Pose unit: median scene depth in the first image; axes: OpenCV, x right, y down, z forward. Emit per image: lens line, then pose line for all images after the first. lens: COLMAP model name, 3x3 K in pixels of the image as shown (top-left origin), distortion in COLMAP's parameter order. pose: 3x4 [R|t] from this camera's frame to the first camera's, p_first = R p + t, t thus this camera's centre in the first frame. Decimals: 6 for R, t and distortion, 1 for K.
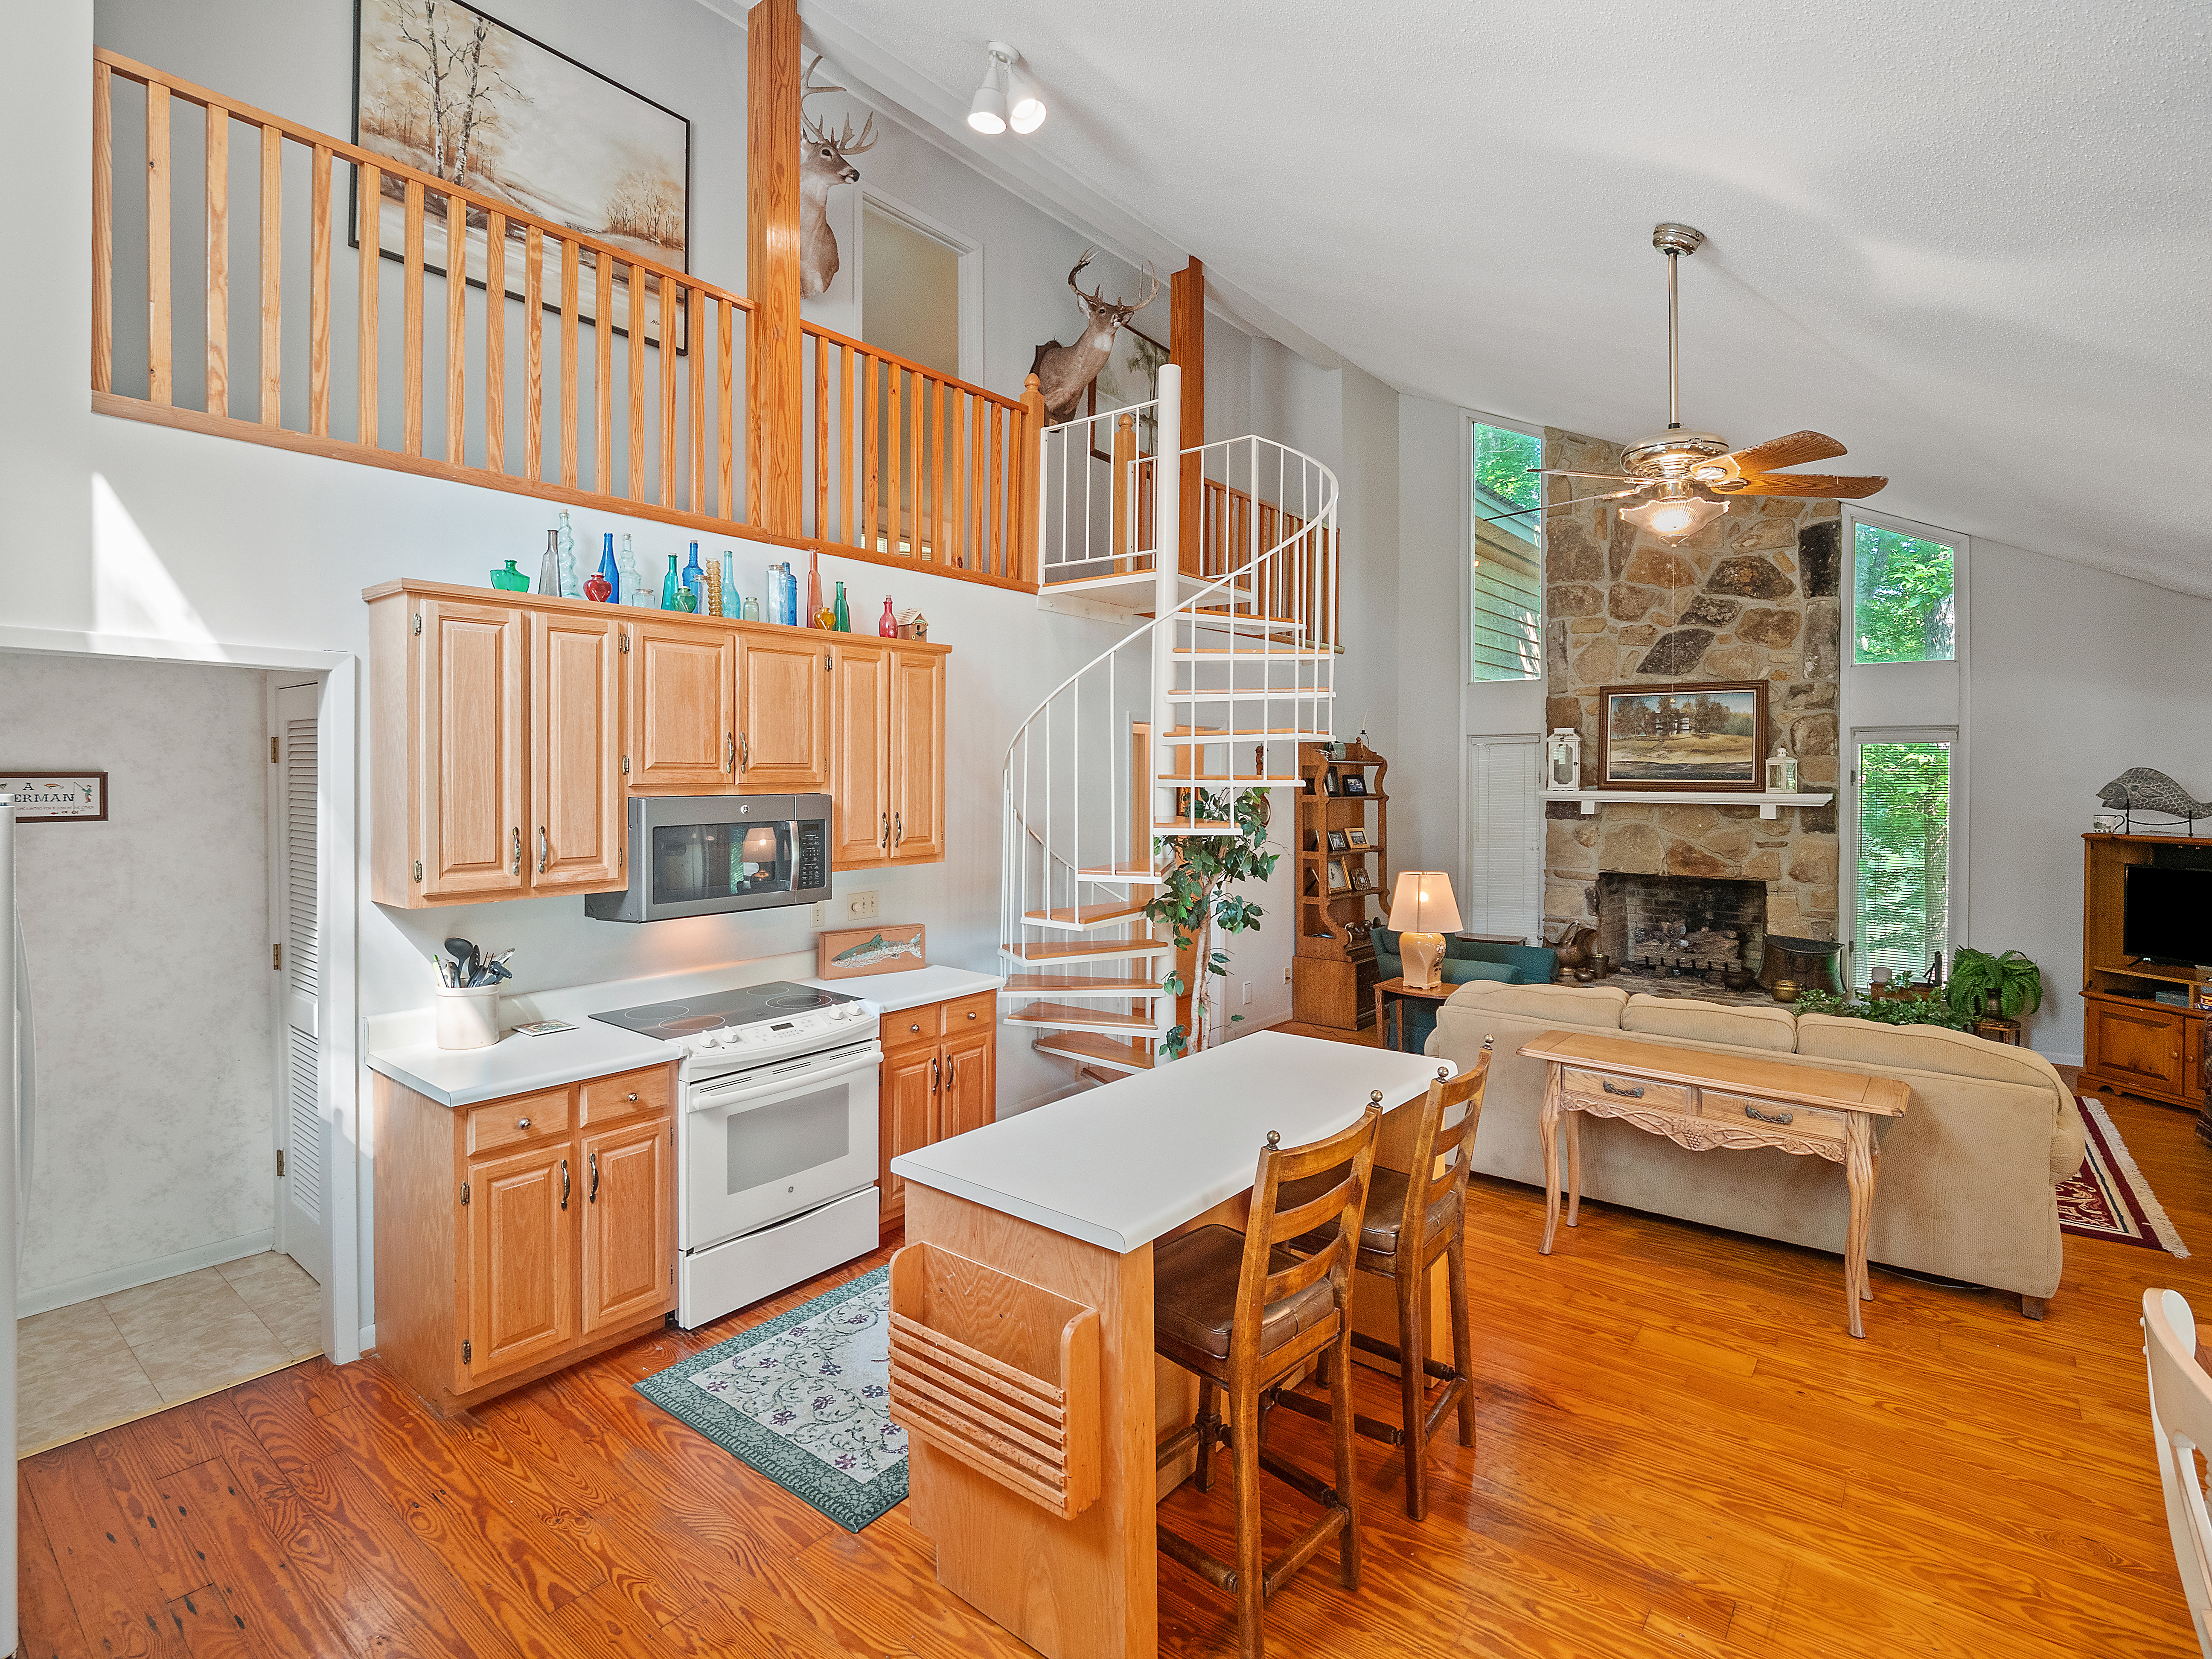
lens RADIAL K [[1073.9, 0, 1097.0], [0, 1073.9, 793.5], [0, 0, 1]] dist [-0.018108, -0.001302]
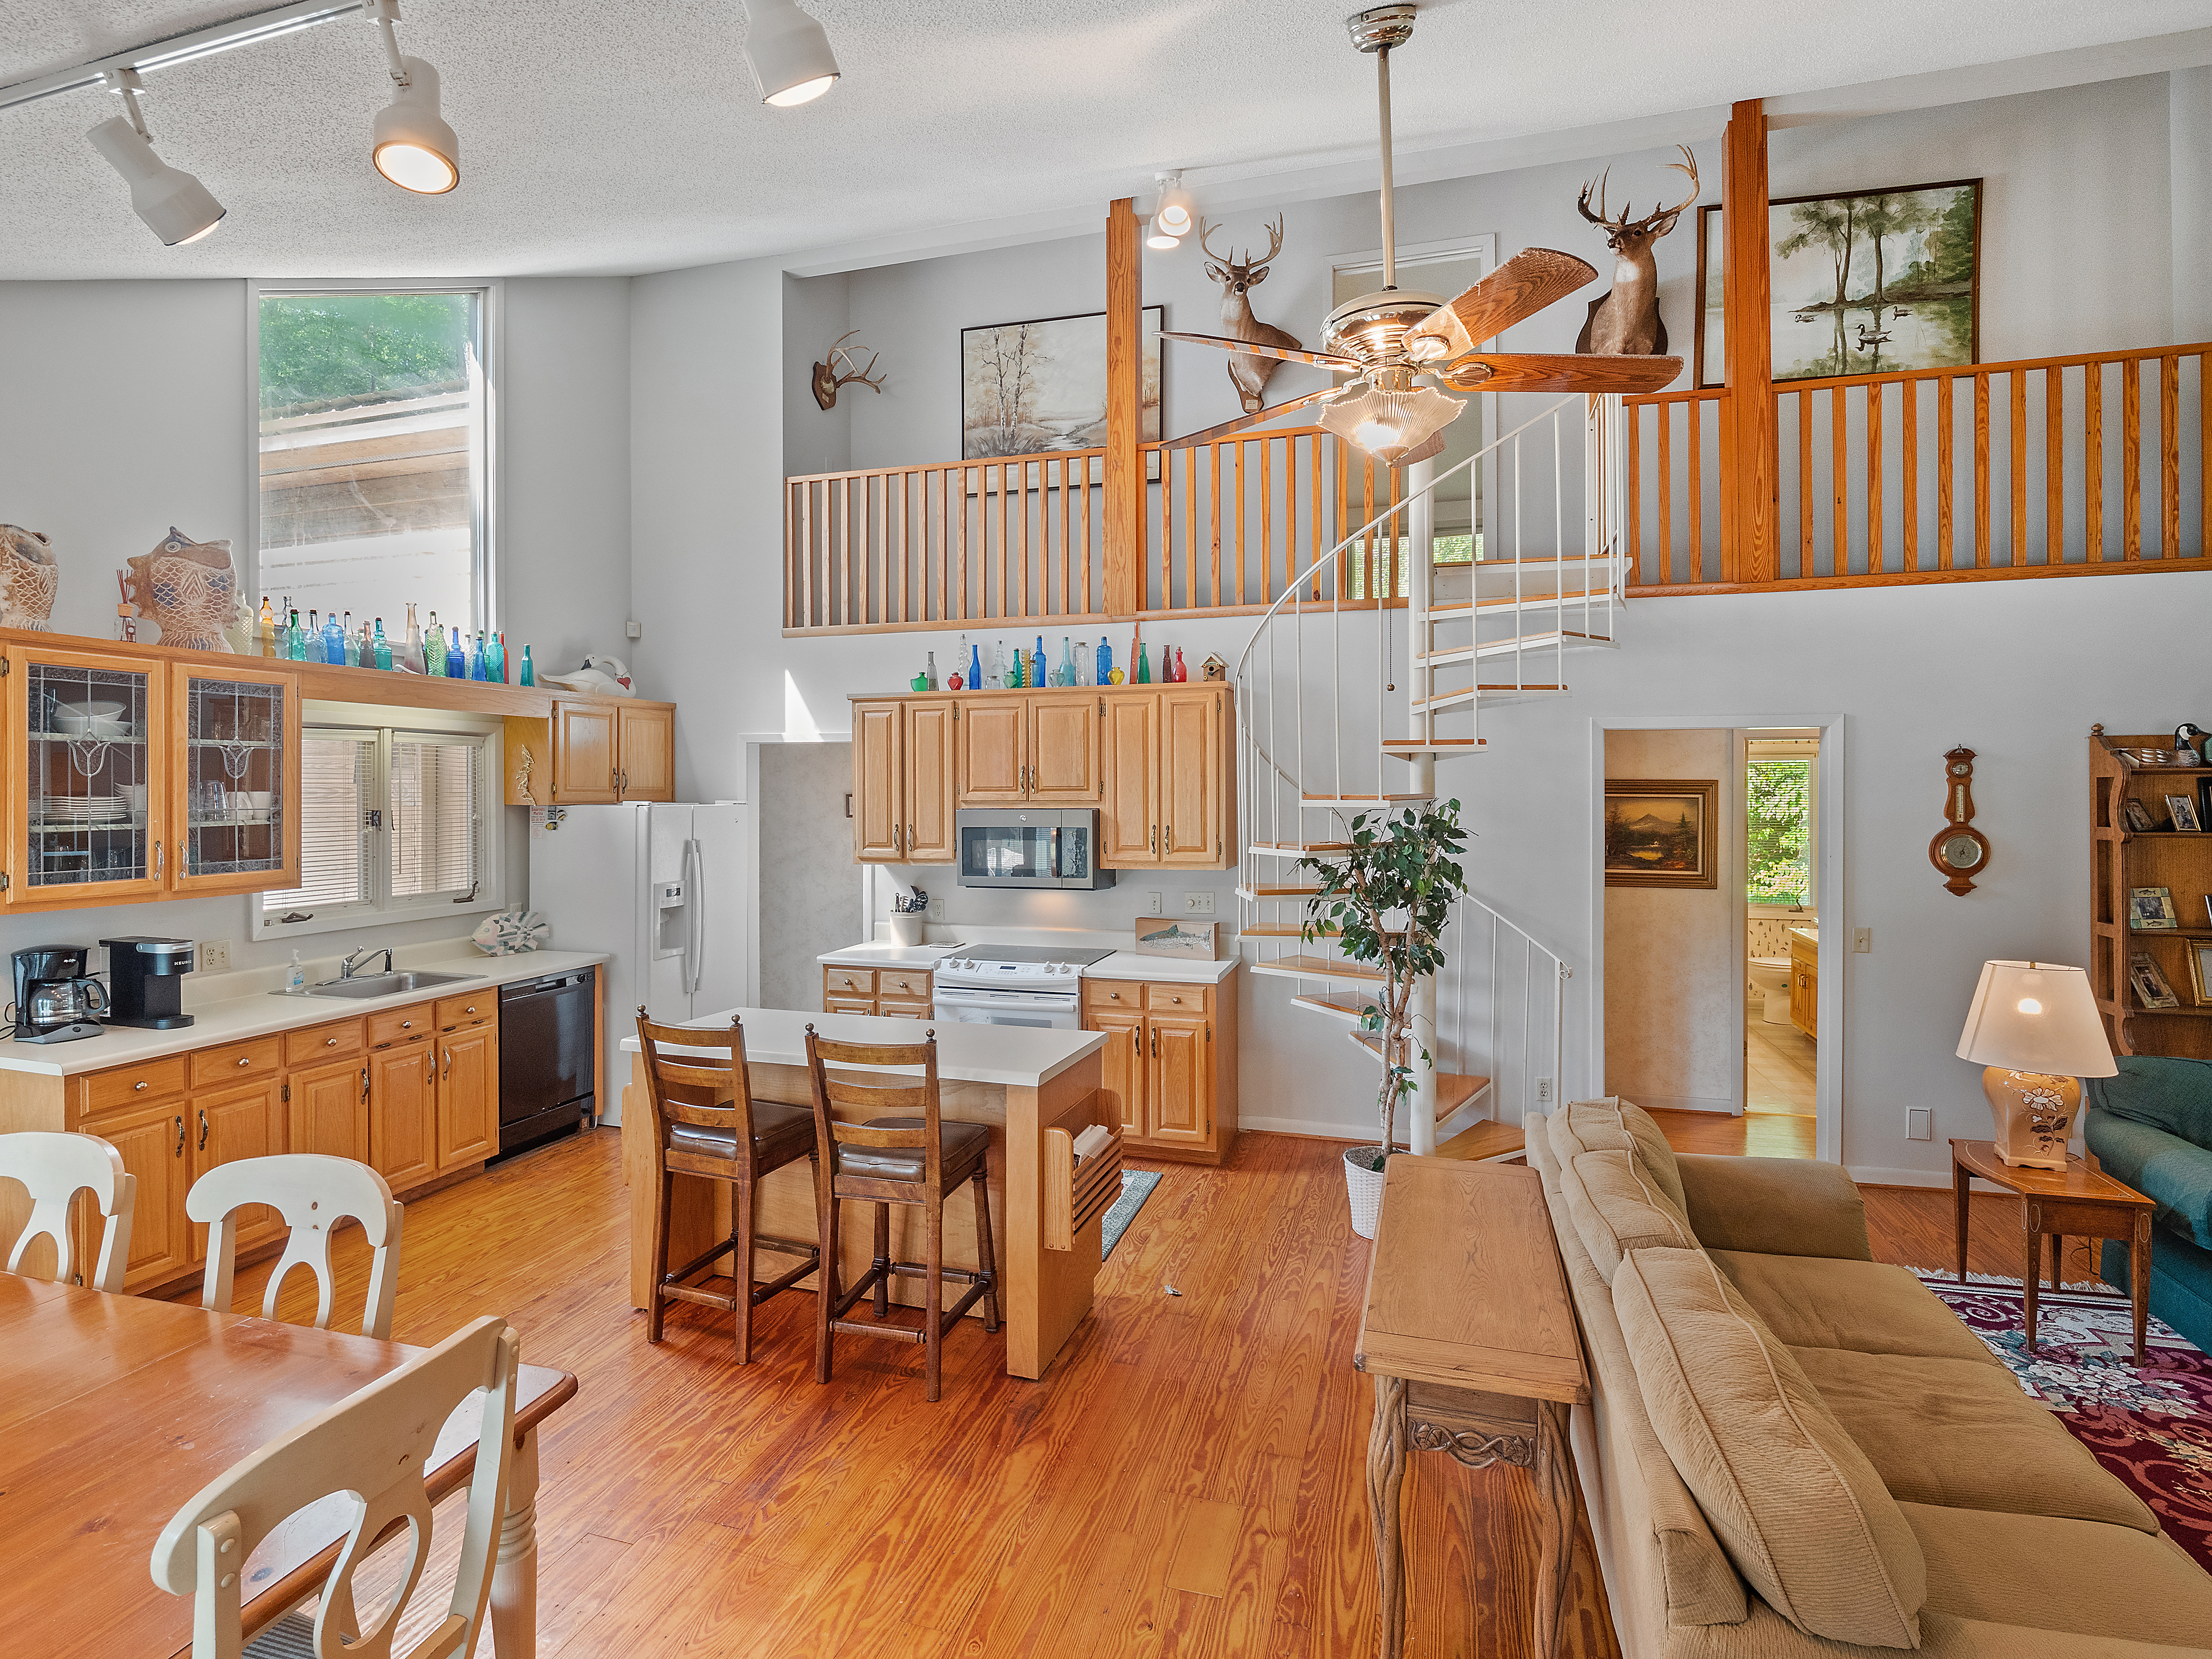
lens RADIAL K [[1088.9, 0, 1108.7], [0, 1088.9, 796.5], [0, 0, 1]] dist [-0.018617, 0.002292]
pose [[0.377438, -0.002534, -0.926031, 0.788656], [-0.009634, 0.999931, -0.006663, -0.004930], [0.925985, 0.011436, 0.377388, 0.398635]]
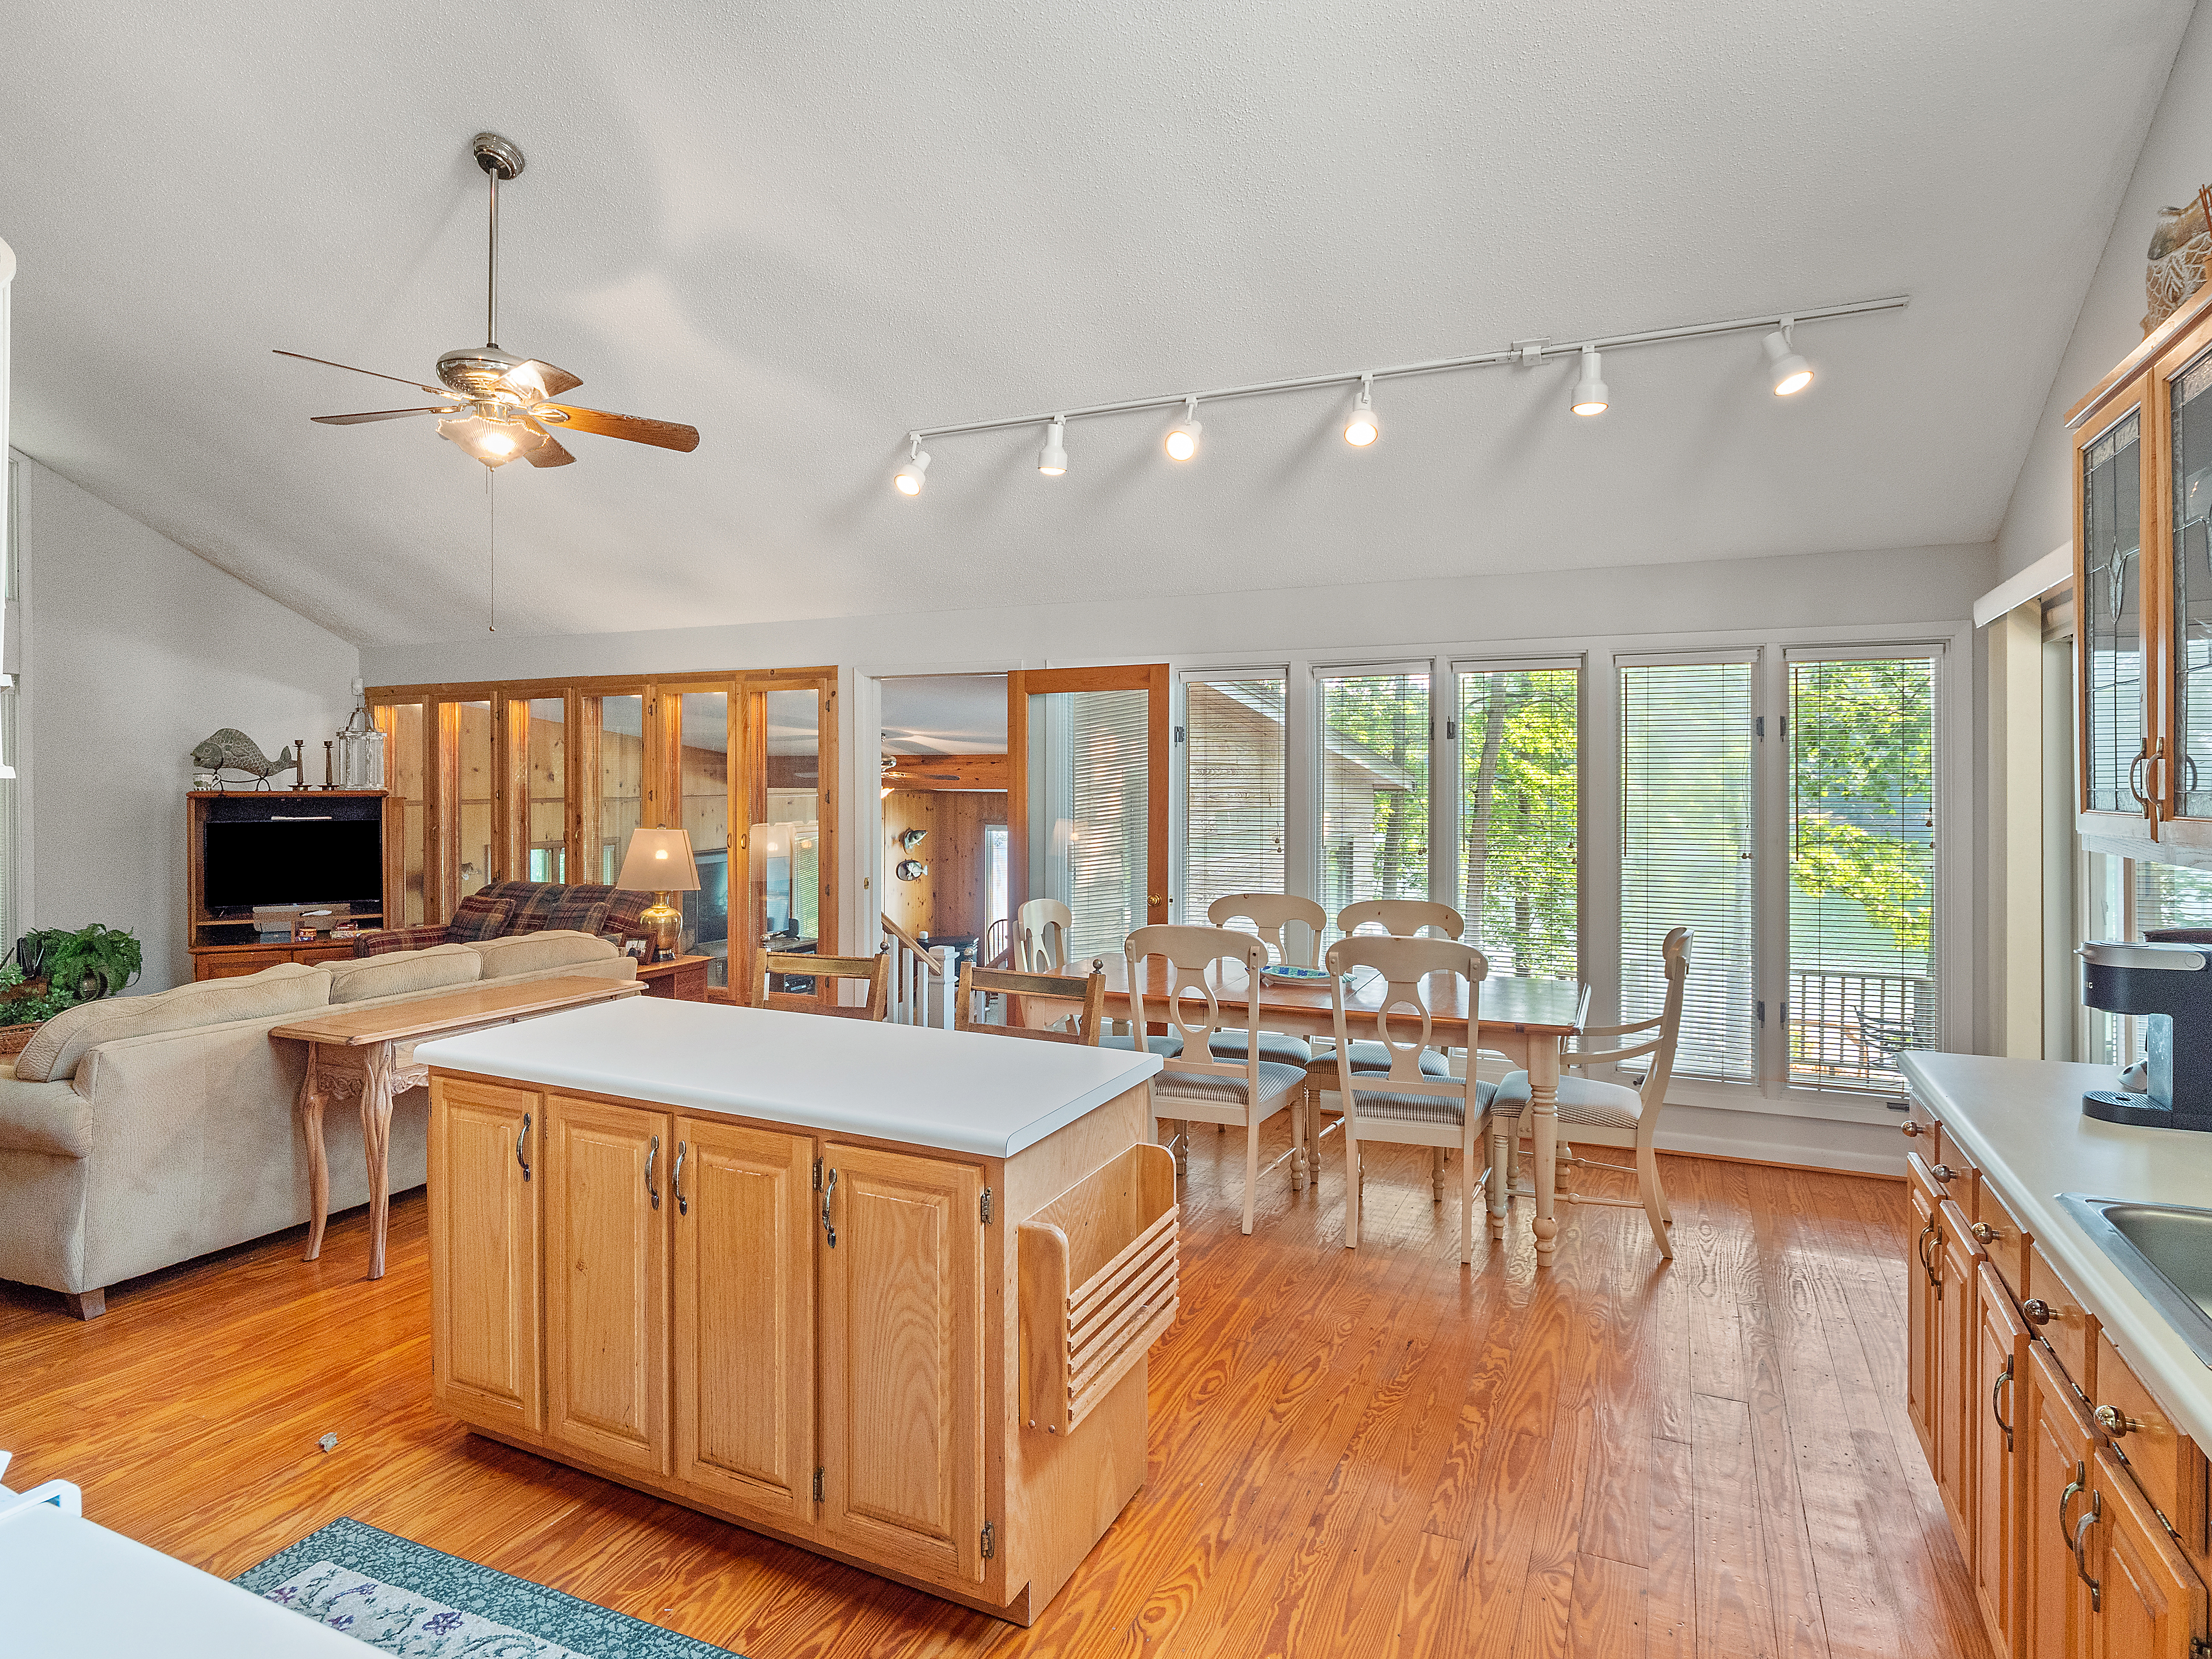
lens RADIAL K [[1229.6, 0, 1095.9], [0, 1229.6, 820.8], [0, 0, 1]] dist [-0.028872, 0.014414]
pose [[-0.231303, -0.046875, 0.971752, -0.462498], [0.004188, 0.998781, 0.049176, 0.013590], [-0.972873, 0.015444, -0.230825, 0.490568]]
